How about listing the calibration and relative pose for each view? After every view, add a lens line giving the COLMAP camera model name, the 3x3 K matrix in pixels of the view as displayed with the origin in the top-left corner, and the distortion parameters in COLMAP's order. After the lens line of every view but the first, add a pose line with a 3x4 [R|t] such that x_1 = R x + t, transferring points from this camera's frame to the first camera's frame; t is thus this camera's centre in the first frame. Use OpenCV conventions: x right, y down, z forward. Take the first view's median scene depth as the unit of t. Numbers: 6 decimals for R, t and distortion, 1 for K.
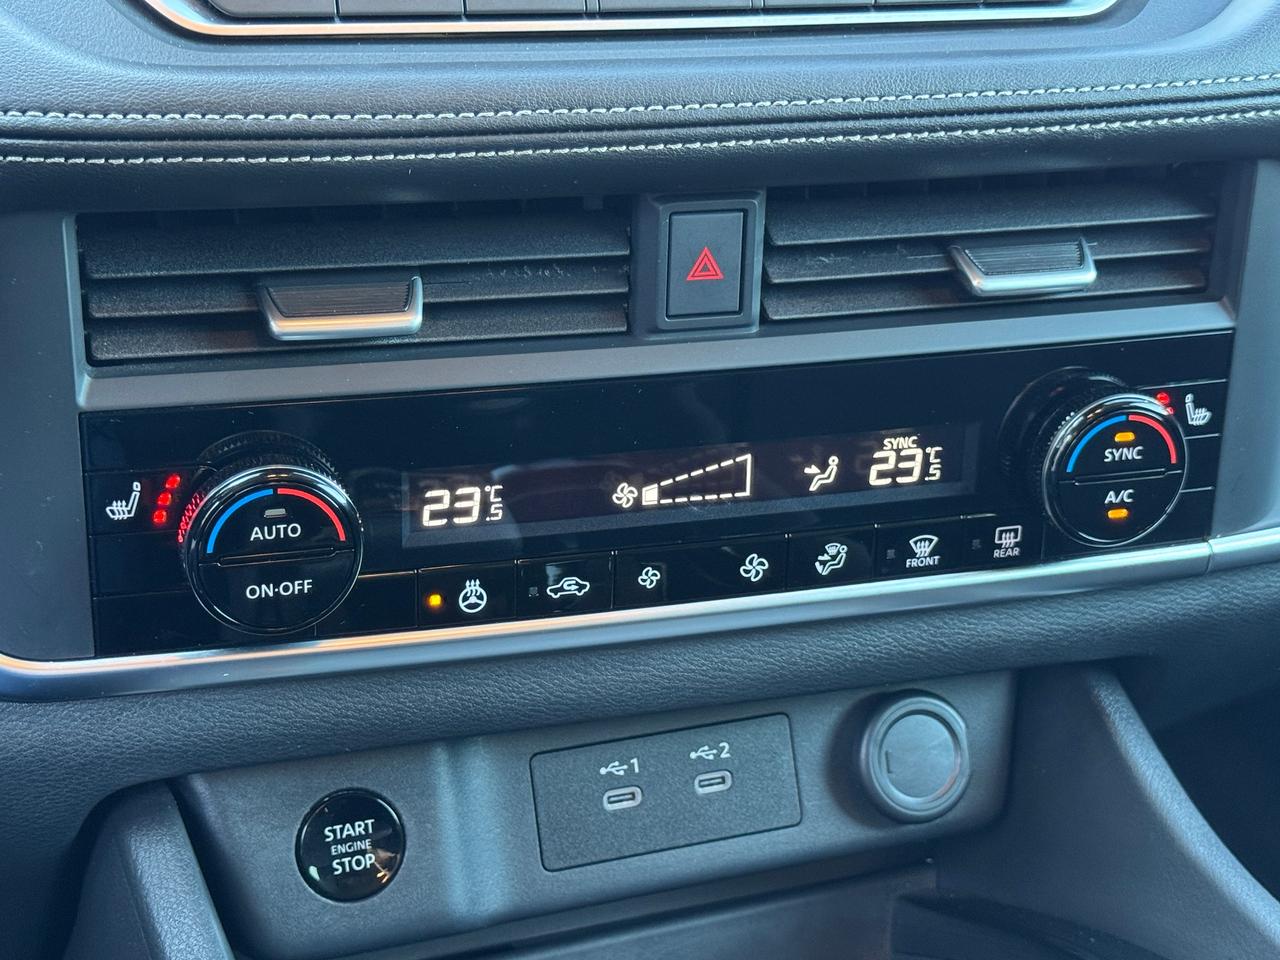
lens RADIAL K [[2106.9, 0, 645.8], [0, 2106.9, 476.8], [0, 0, 1]] dist [0.003010, 0.000000]
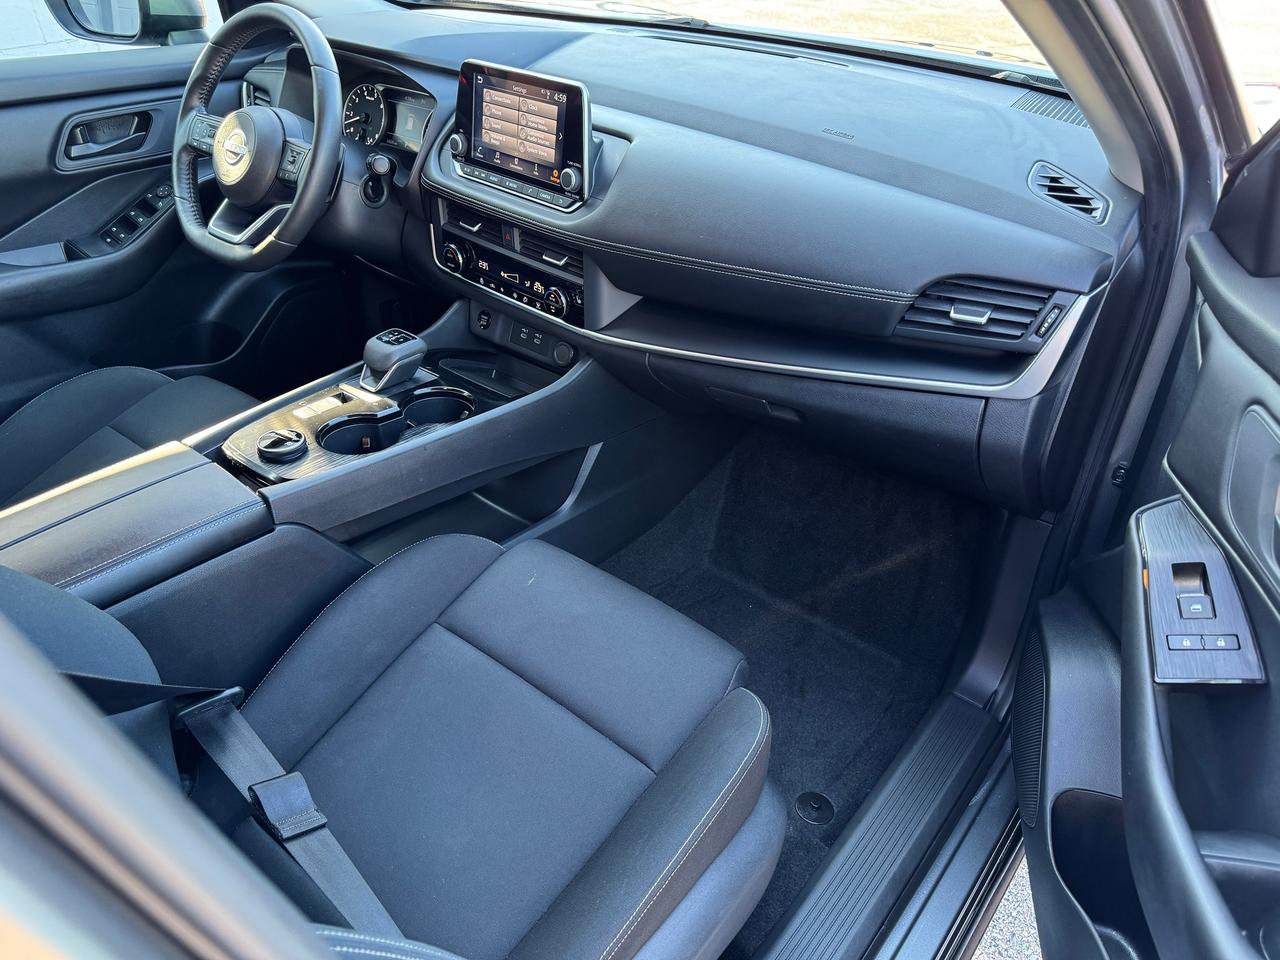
lens RADIAL K [[880.6, 0, 630.8], [0, 880.6, 478.3], [0, 0, 1]] dist [0.017924, -0.027921]
pose [[0.479560, 0.481753, -0.733442, 2.093079], [-0.314757, 0.874639, 0.368693, -0.477796], [0.819116, 0.054045, 0.571076, -0.041930]]
